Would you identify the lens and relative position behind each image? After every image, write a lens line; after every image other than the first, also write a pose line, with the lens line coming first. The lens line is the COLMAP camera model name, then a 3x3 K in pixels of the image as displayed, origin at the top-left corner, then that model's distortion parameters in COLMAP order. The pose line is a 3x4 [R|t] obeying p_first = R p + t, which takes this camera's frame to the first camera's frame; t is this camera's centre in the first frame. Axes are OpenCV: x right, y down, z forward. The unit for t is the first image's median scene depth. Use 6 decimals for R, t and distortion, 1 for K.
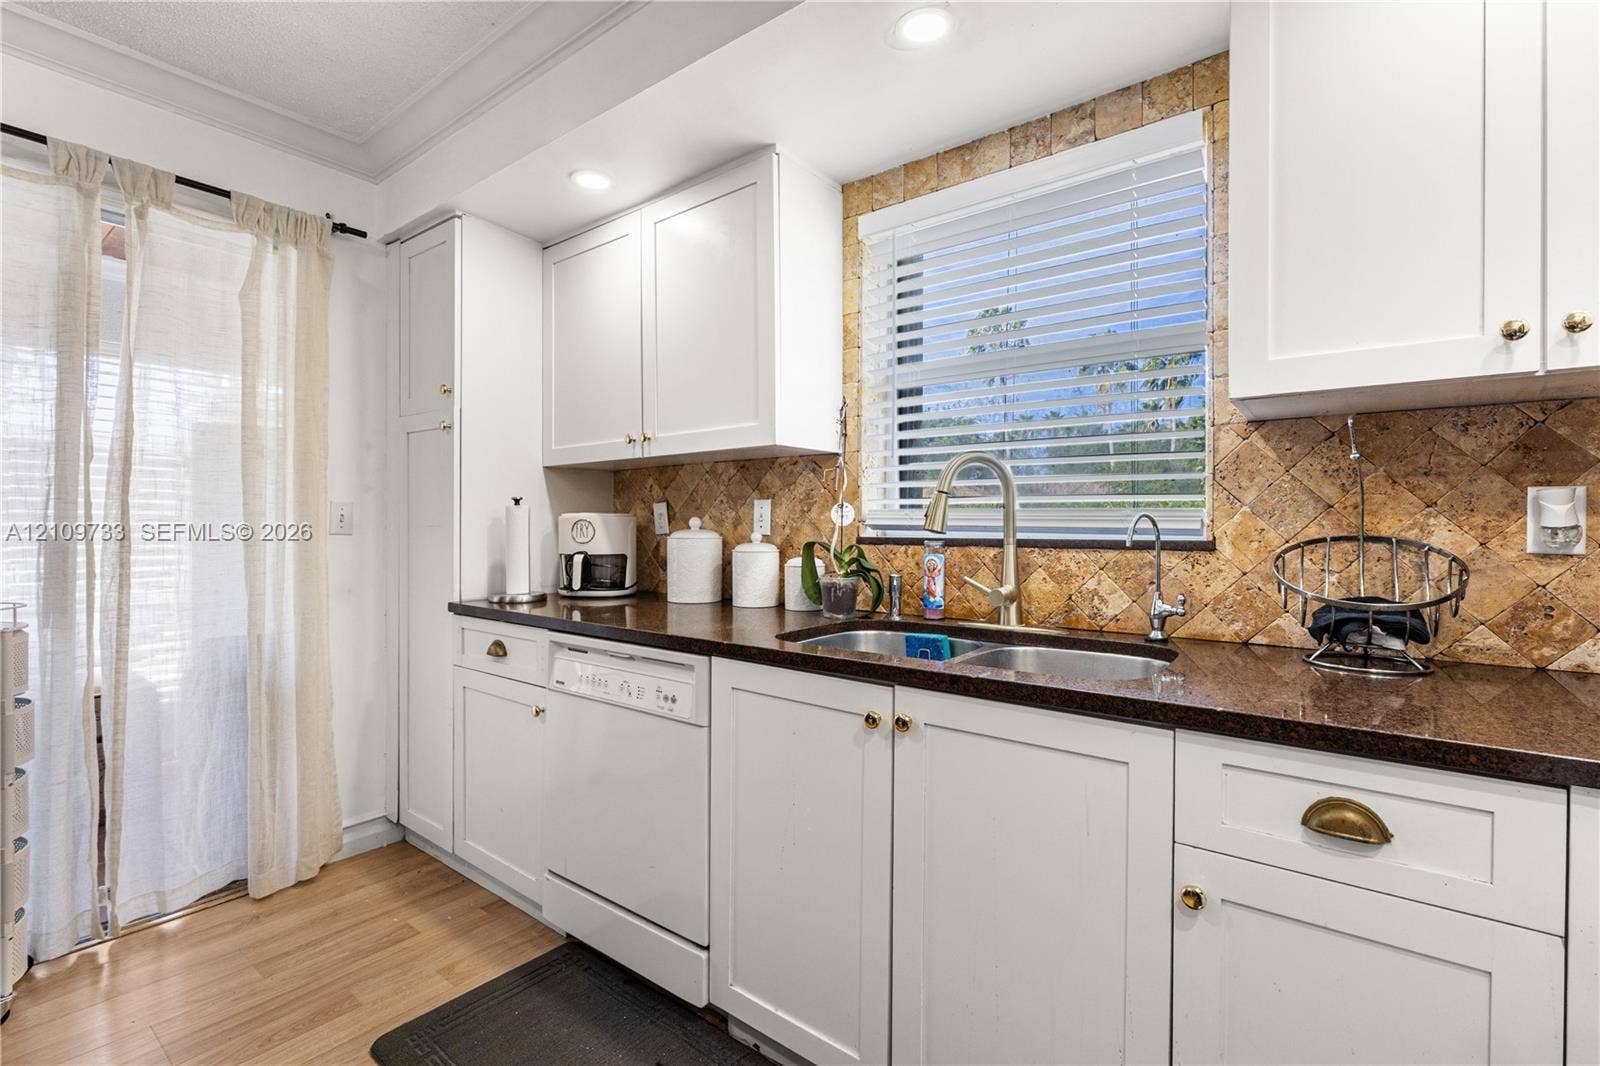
lens RADIAL K [[711.9, 0, 806.5], [0, 711.9, 525.3], [0, 0, 1]] dist [-0.003221, -0.000620]
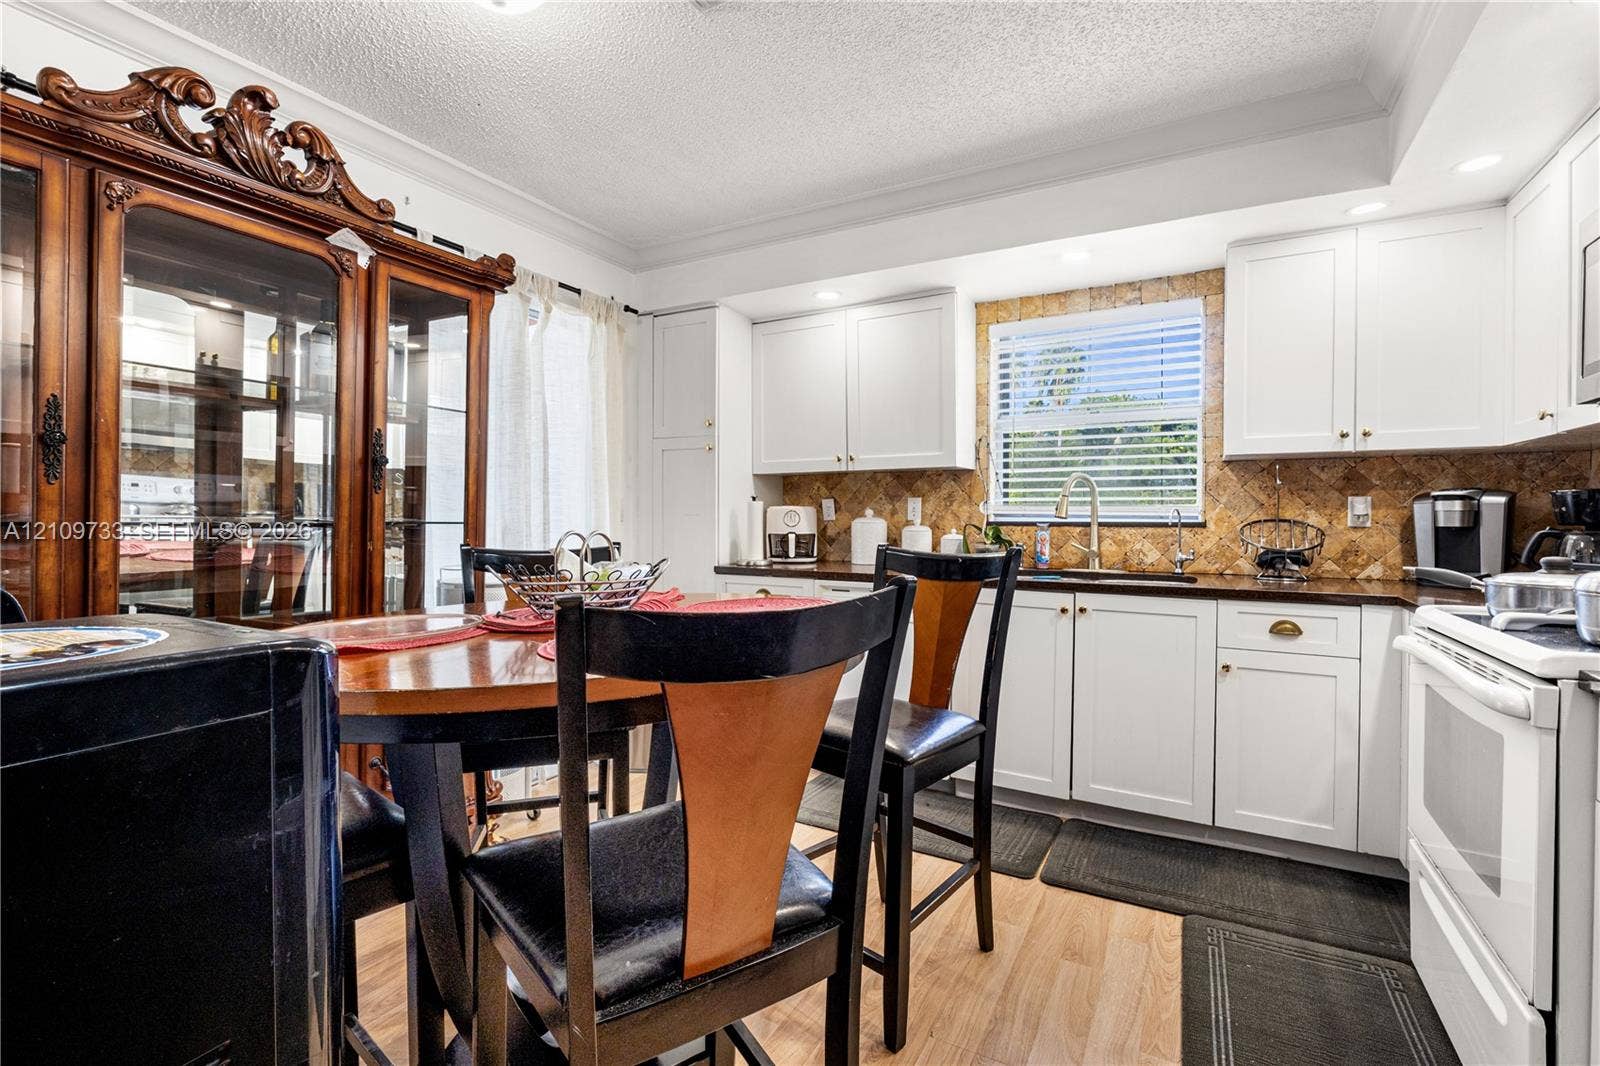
lens RADIAL K [[711.9, 0, 807.0], [0, 711.9, 523.2], [0, 0, 1]] dist [-0.003221, -0.000620]
pose [[0.989412, -0.003015, 0.145105, -0.693204], [0.001129, 0.999914, 0.013082, -0.001579], [-0.145132, -0.012779, 0.989330, -0.673942]]
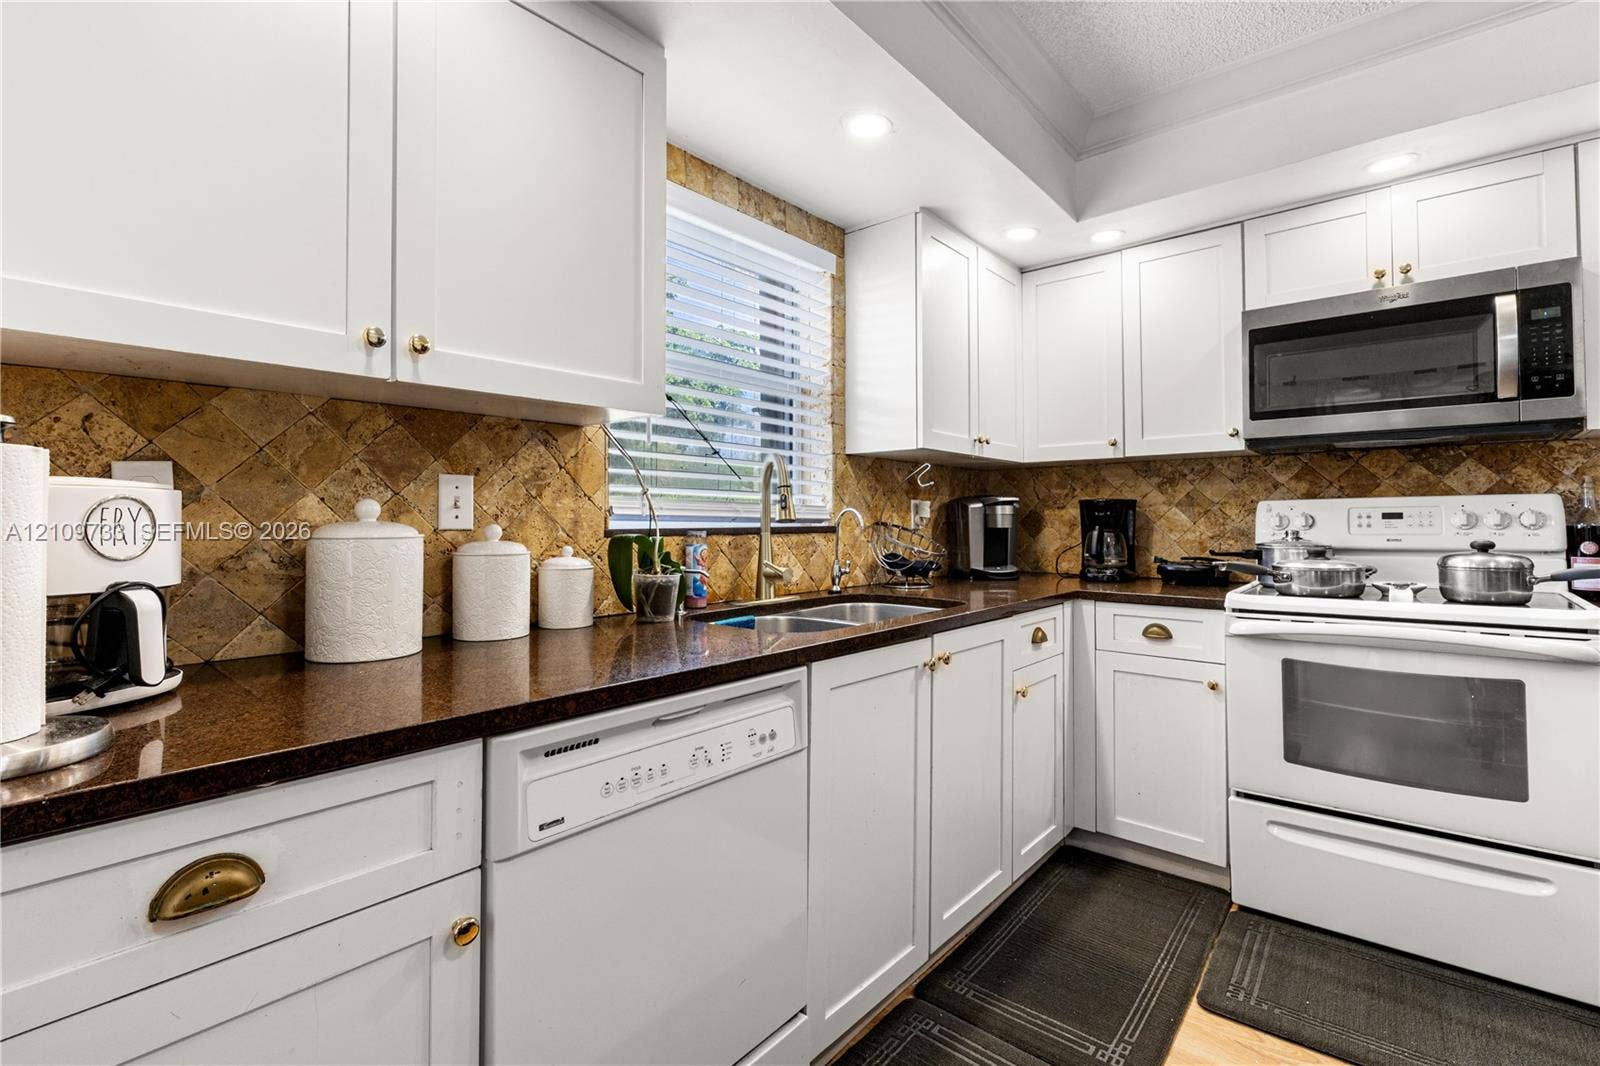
lens RADIAL K [[711.9, 0, 802.5], [0, 711.9, 510.7], [0, 0, 1]] dist [-0.003221, -0.000620]
pose [[0.062658, 0.012214, 0.997960, -0.913806], [-0.000083, 0.999925, -0.012233, 0.005460], [-0.998035, 0.000684, 0.062654, 0.860700]]
